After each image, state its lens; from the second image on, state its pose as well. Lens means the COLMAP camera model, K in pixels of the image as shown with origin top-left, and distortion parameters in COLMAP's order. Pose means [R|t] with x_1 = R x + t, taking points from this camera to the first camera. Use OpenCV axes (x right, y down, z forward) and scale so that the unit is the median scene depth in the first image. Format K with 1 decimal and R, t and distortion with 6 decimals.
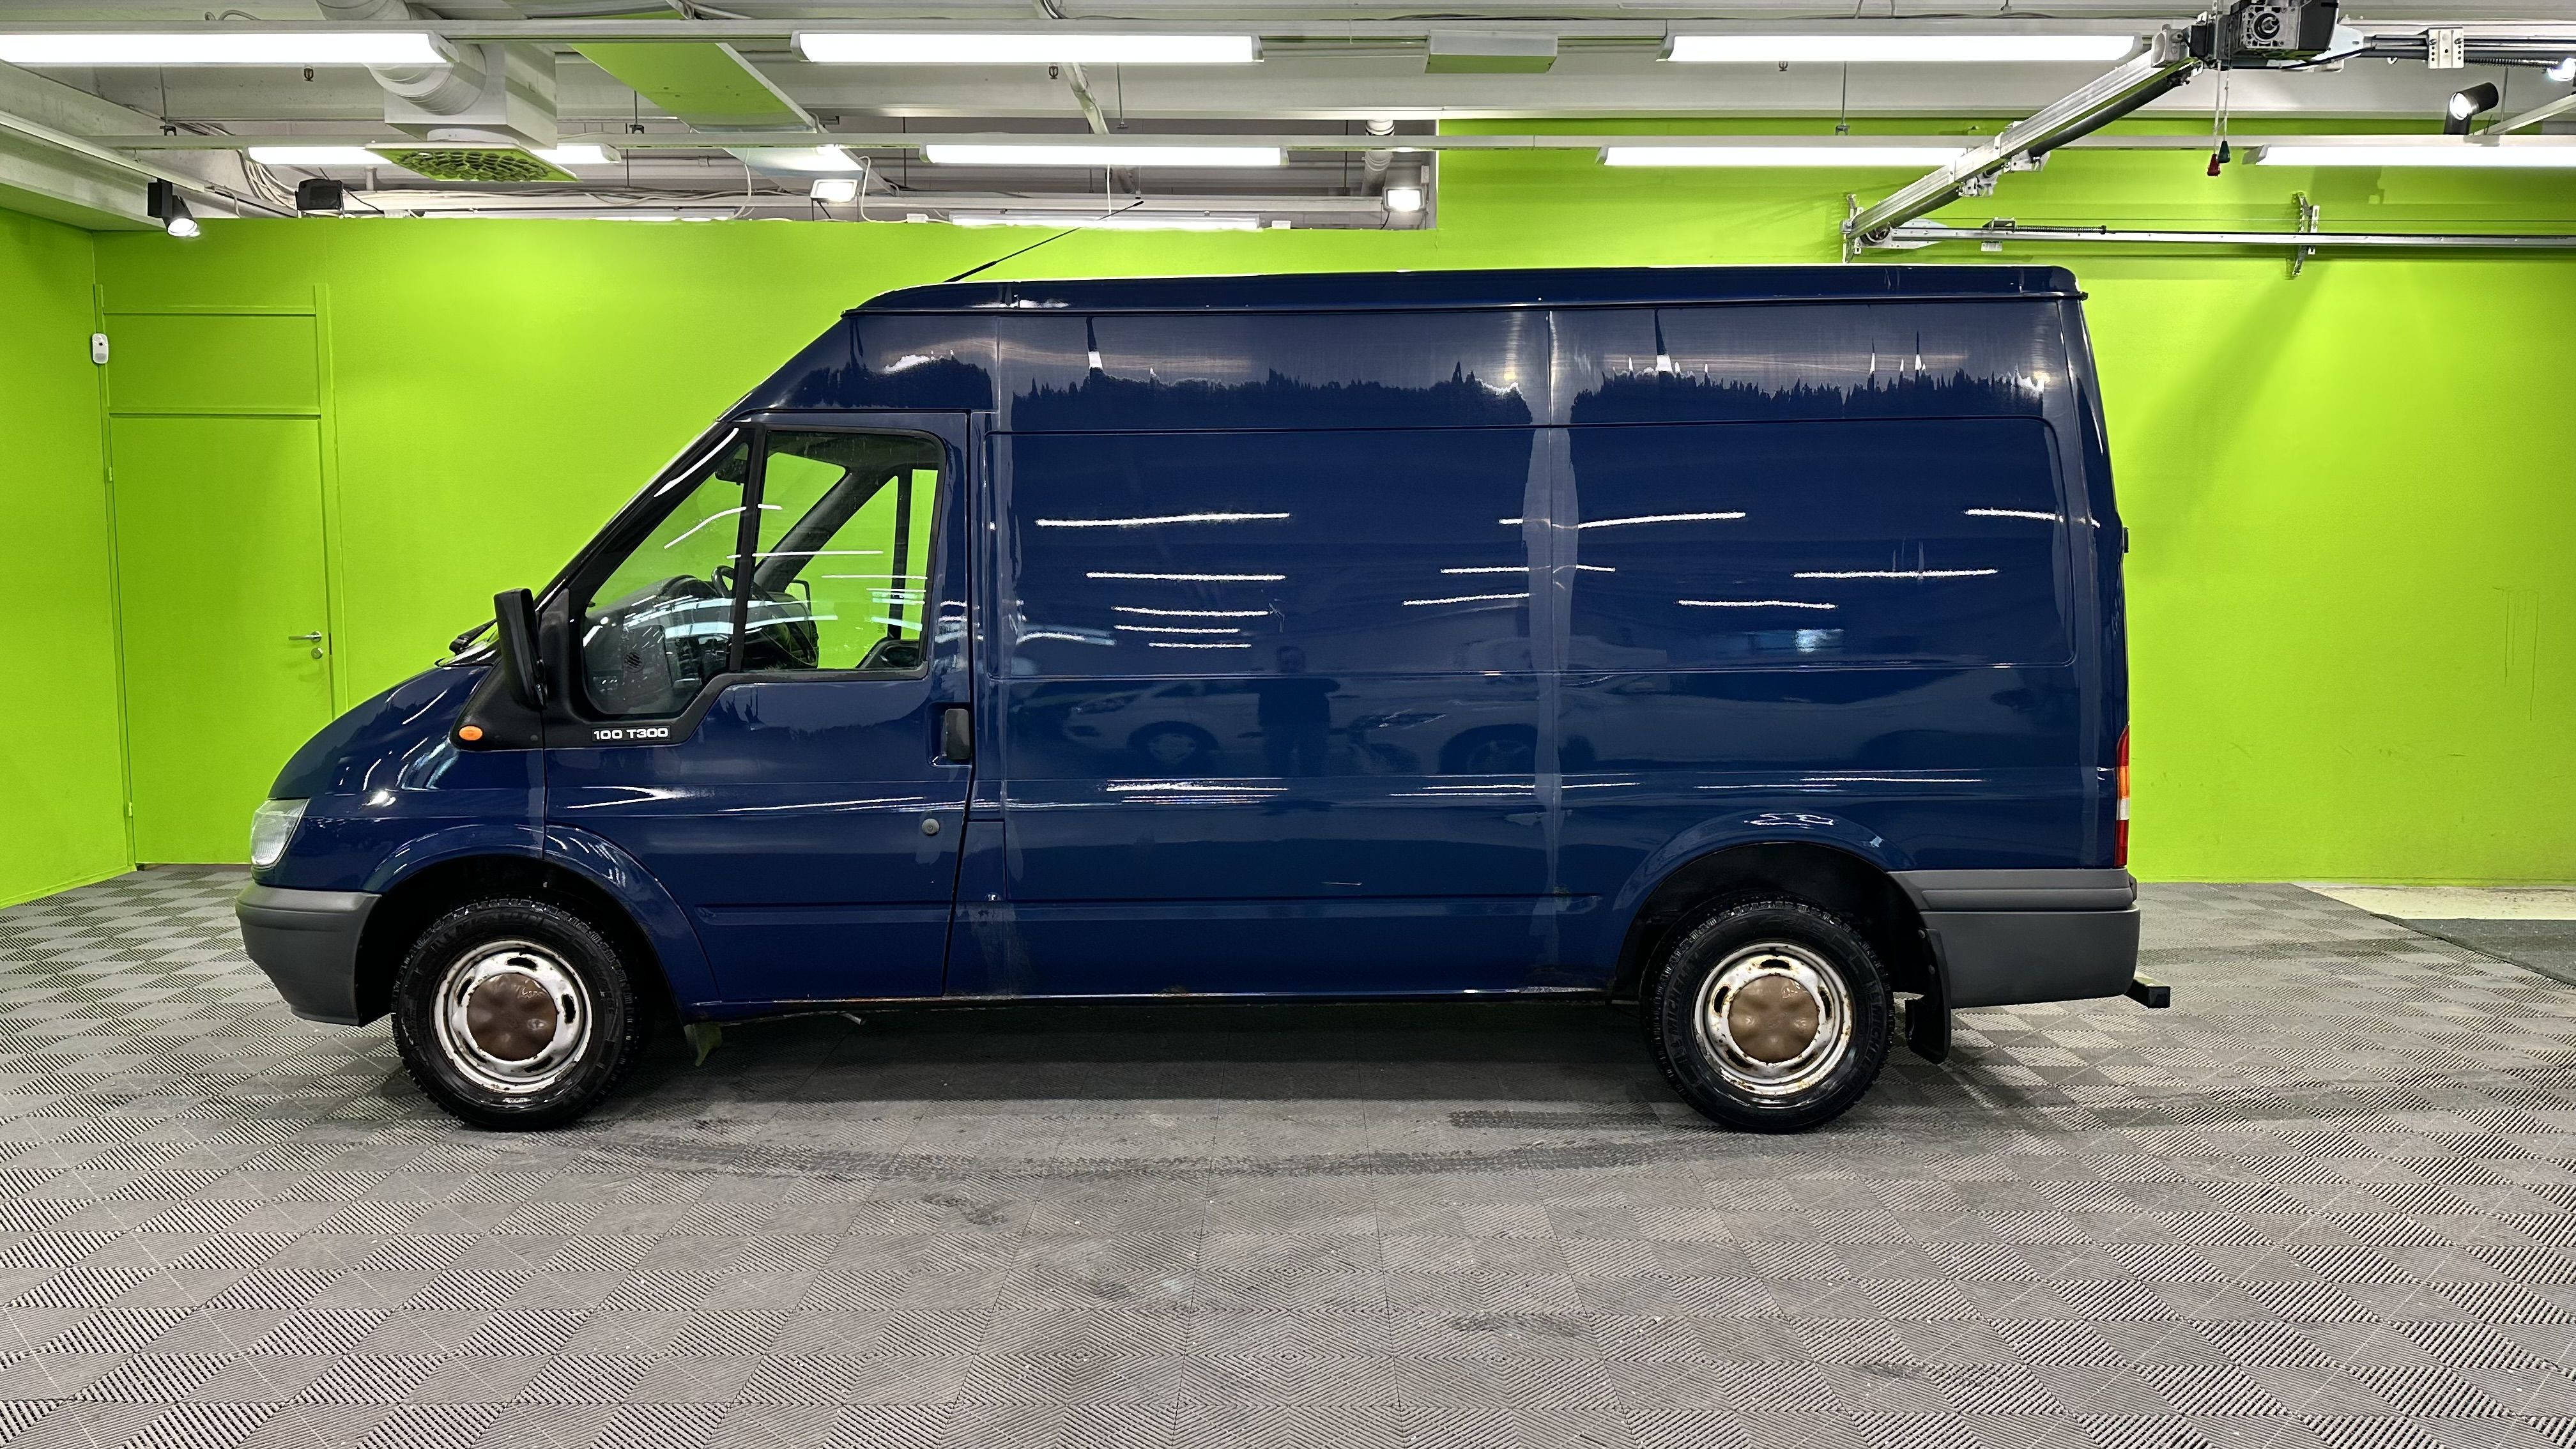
lens RADIAL K [[1772.5, 0, 1314.6], [0, 1772.5, 724.1], [0, 0, 1]] dist [-0.005680, -0.007758]
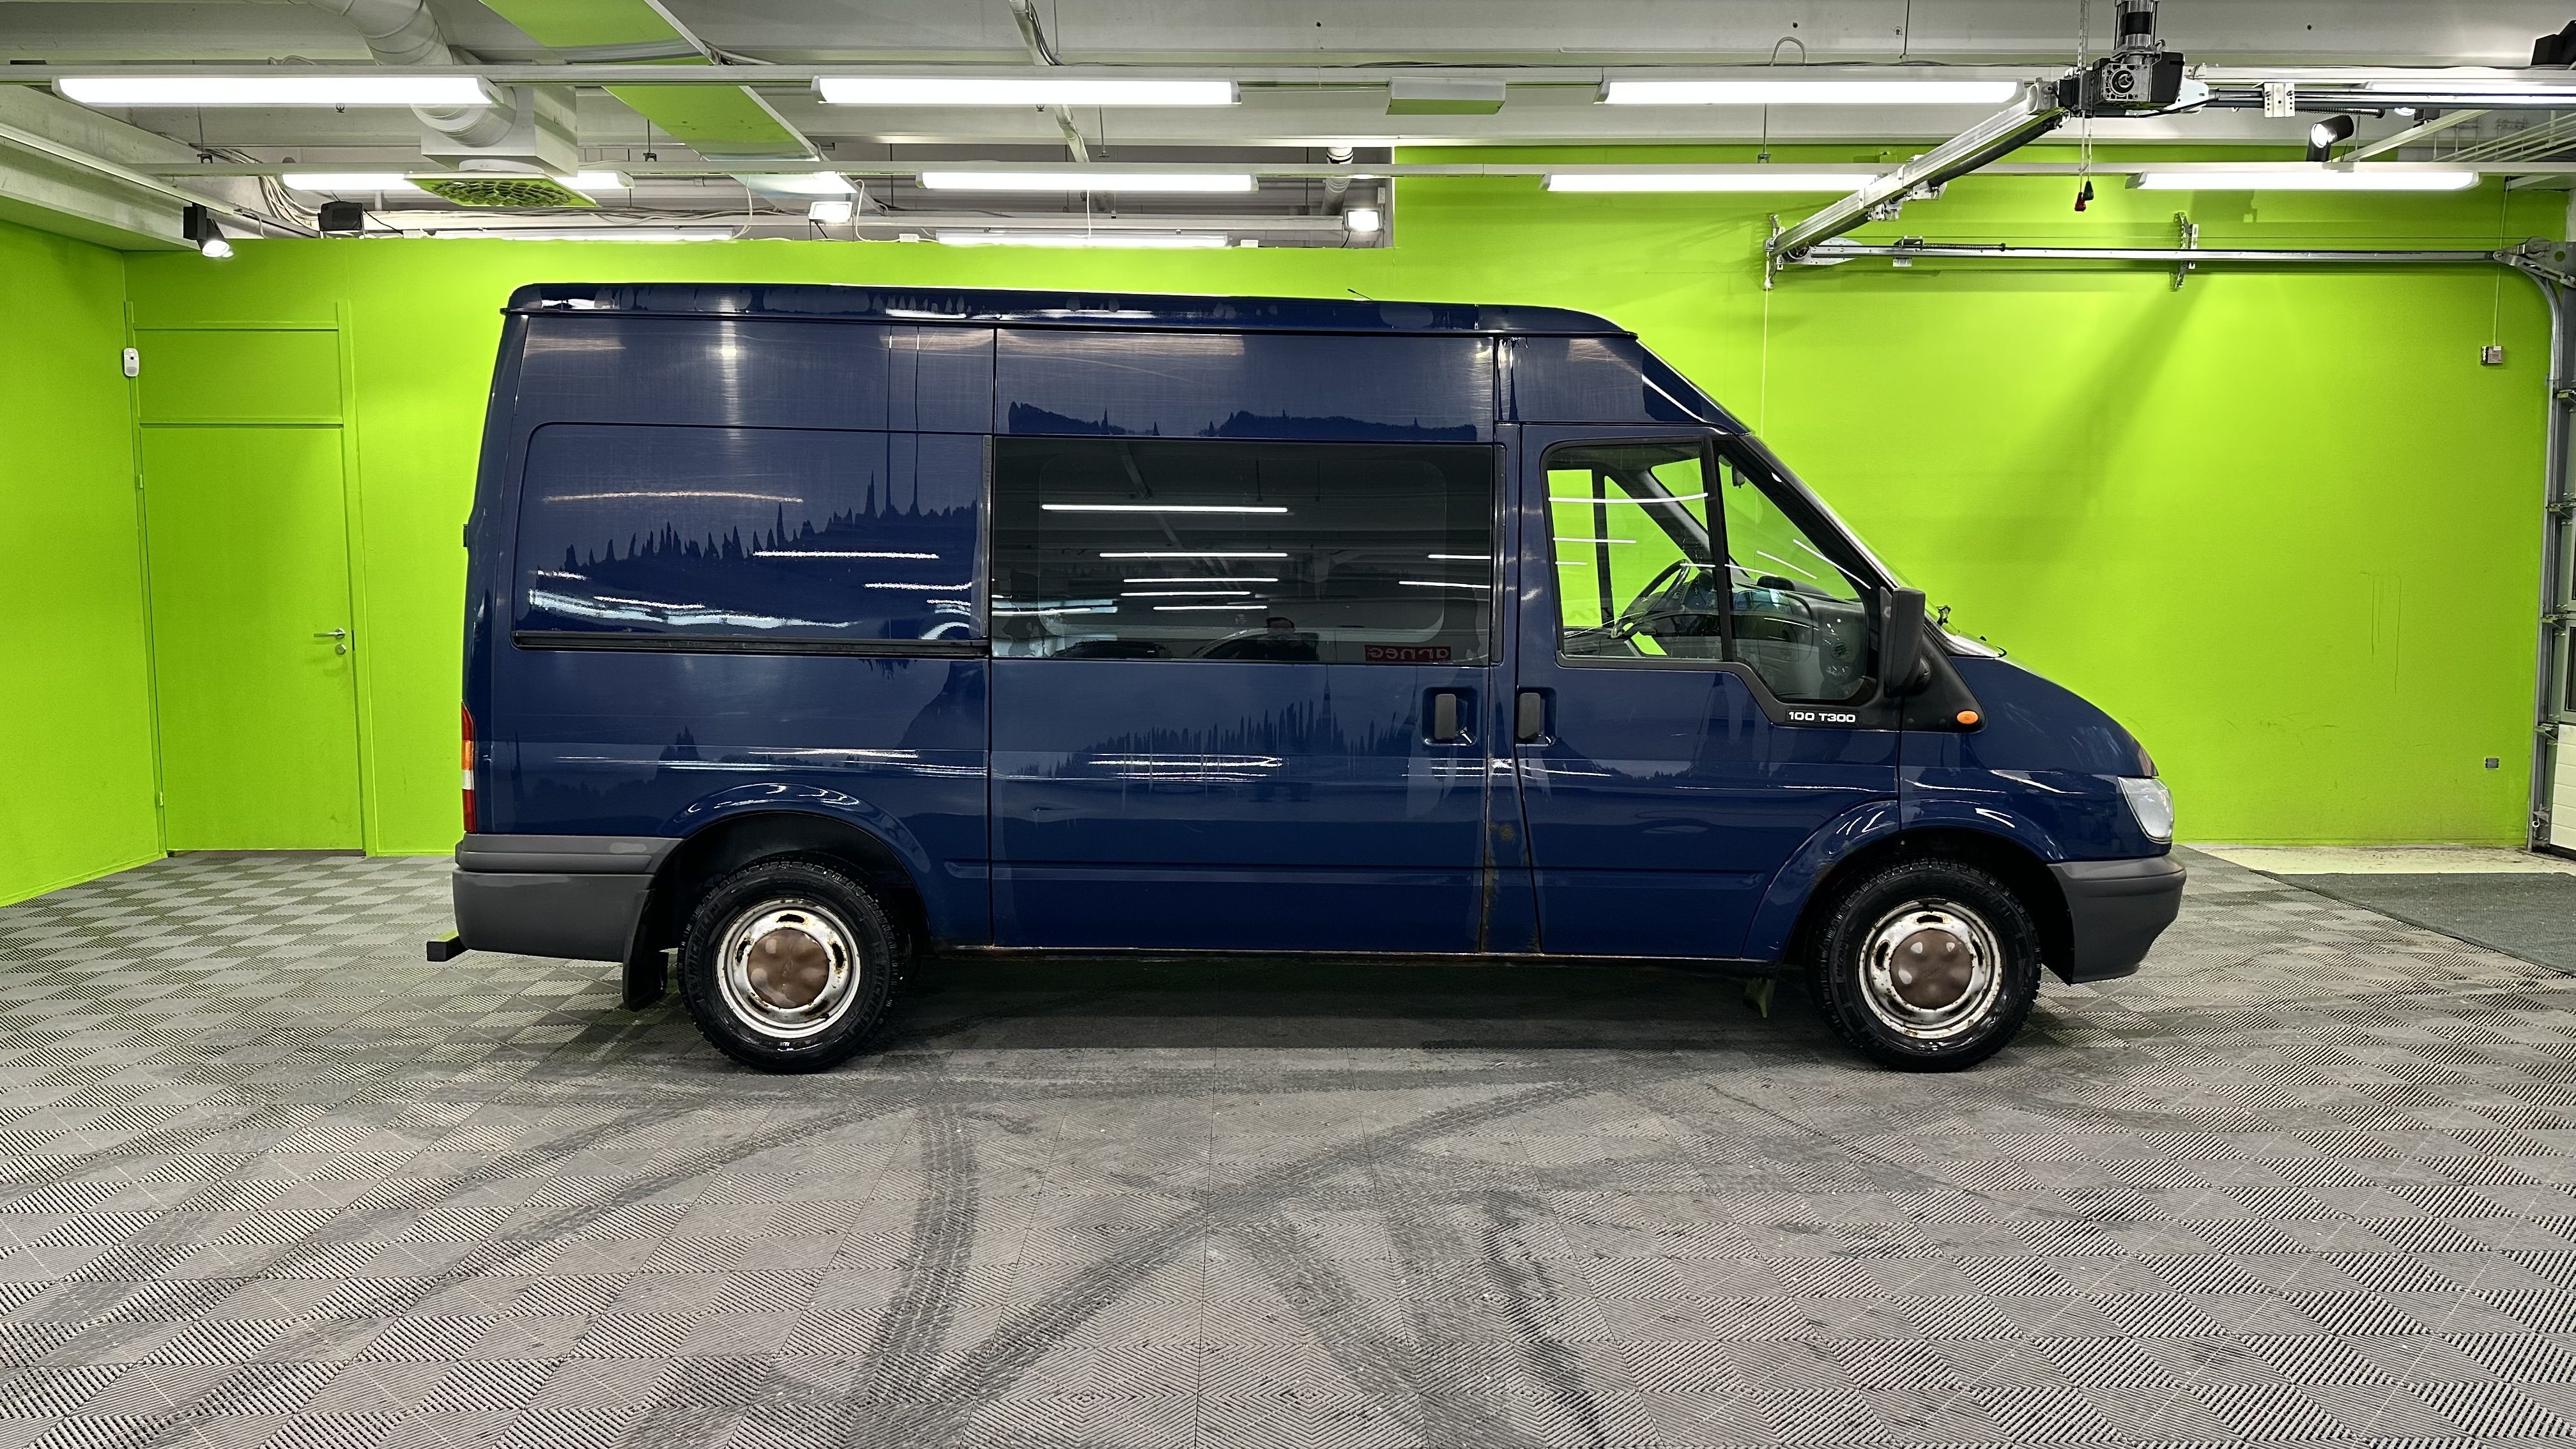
lens RADIAL K [[1772.5, 0, 1314.6], [0, 1772.5, 724.1], [0, 0, 1]] dist [-0.005680, -0.007758]
pose [[0.999497, -0.009930, 0.030131, -0.016069], [0.009883, 0.999950, 0.001711, 0.009818], [-0.030146, -0.001413, 0.999544, -0.086345]]
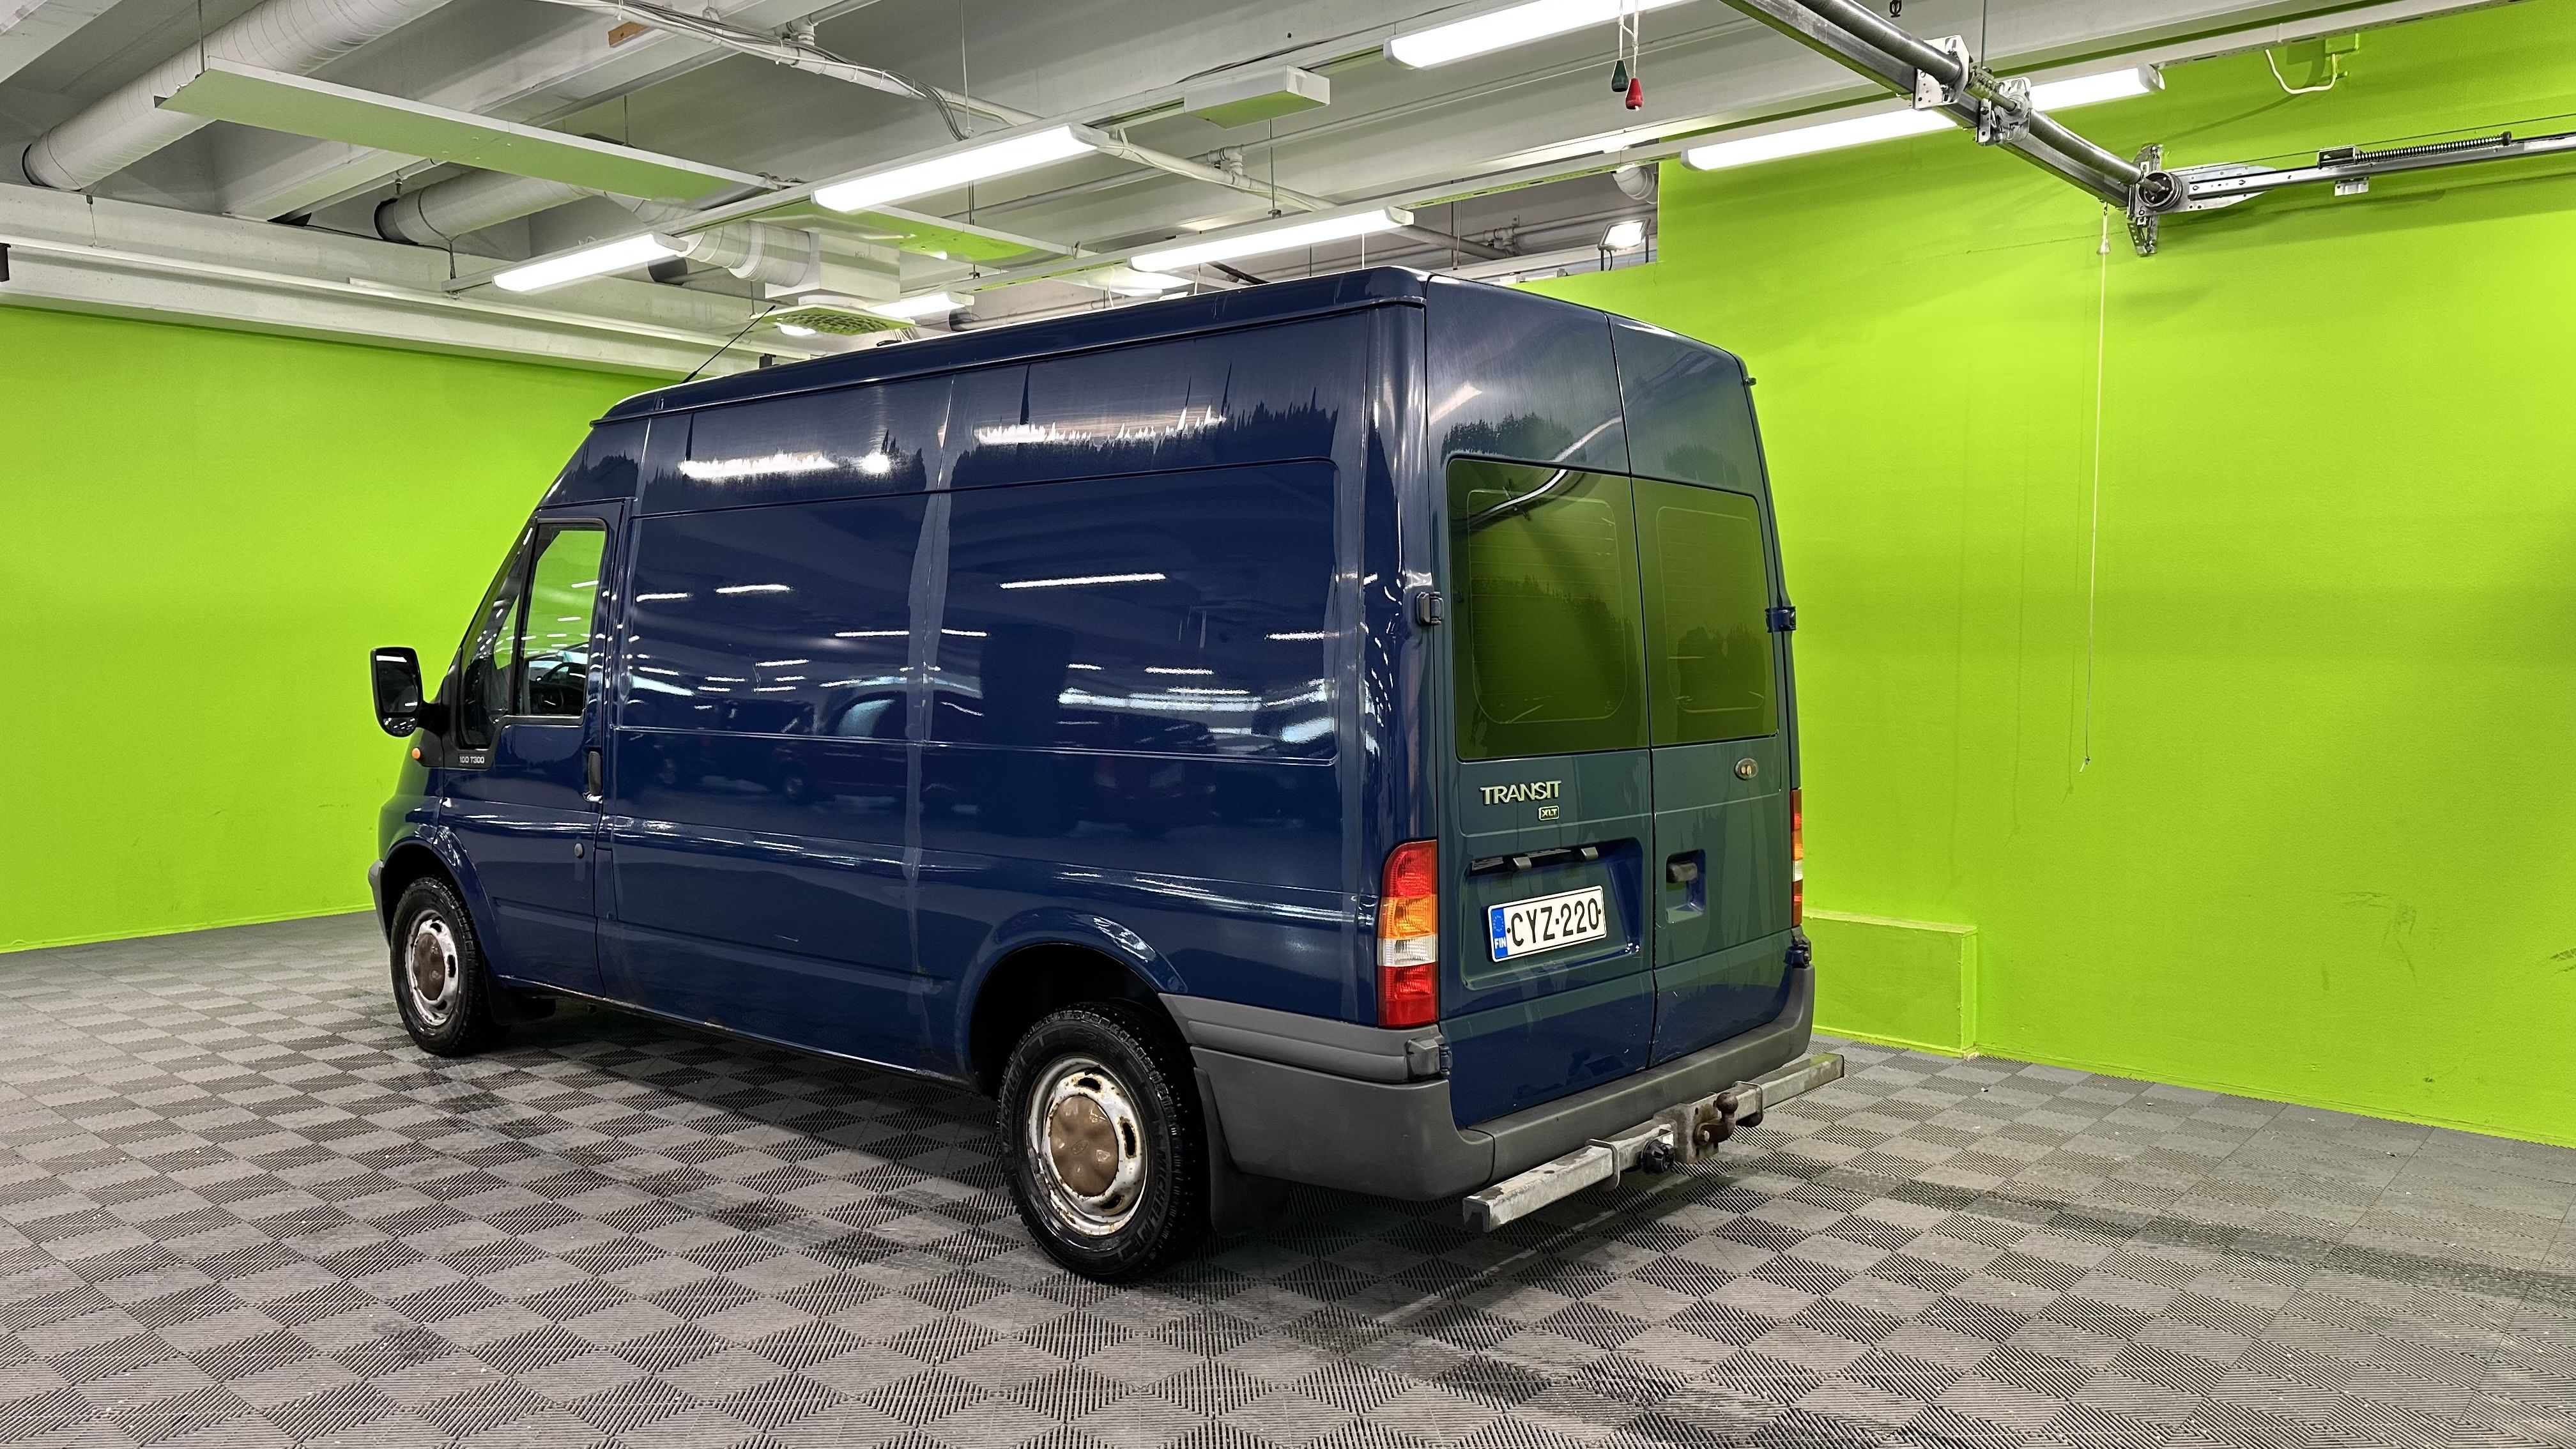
lens RADIAL K [[1827.6, 0, 1274.7], [0, 1827.6, 729.3], [0, 0, 1]] dist [-0.006085, -0.007366]
pose [[0.762541, 0.039747, -0.645718, 0.579228], [-0.069802, 0.997339, -0.021040, -0.017728], [0.643164, 0.061116, 0.763286, 0.225345]]
